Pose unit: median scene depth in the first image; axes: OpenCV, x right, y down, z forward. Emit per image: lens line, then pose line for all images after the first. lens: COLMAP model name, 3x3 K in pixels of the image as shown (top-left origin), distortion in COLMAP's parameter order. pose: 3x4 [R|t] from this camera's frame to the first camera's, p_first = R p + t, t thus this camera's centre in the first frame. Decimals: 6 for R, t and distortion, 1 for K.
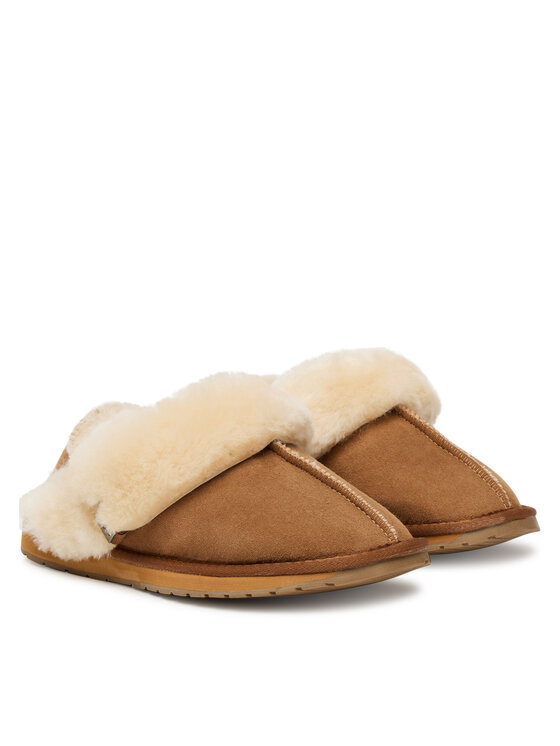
lens RADIAL K [[2188.5, 0, 280.3], [0, 2188.5, 372.3], [0, 0, 1]] dist [0.405552, 0.000000]
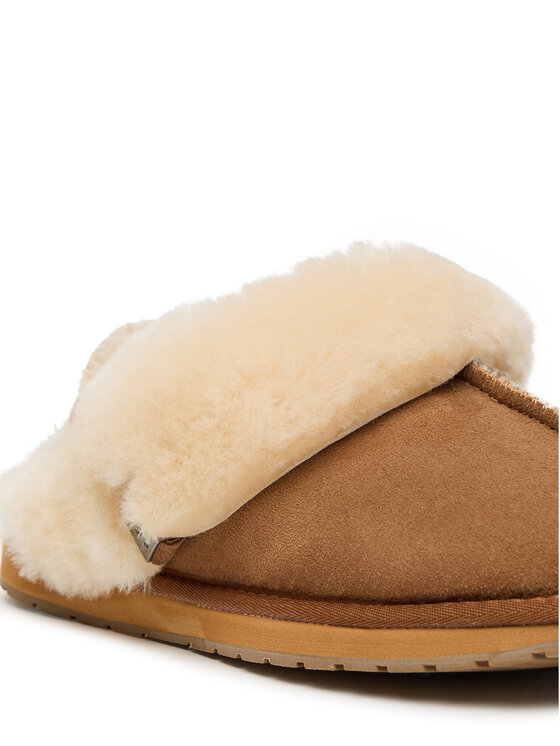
lens RADIAL K [[1593.5, 0, 278.6], [0, 1593.5, 373.0], [0, 0, 1]] dist [-0.100535, 0.000000]
pose [[0.999563, 0.016087, -0.024797, -0.039151], [-0.018346, 0.995426, -0.093752, 0.069388], [0.023175, 0.094166, 0.995287, 0.637921]]
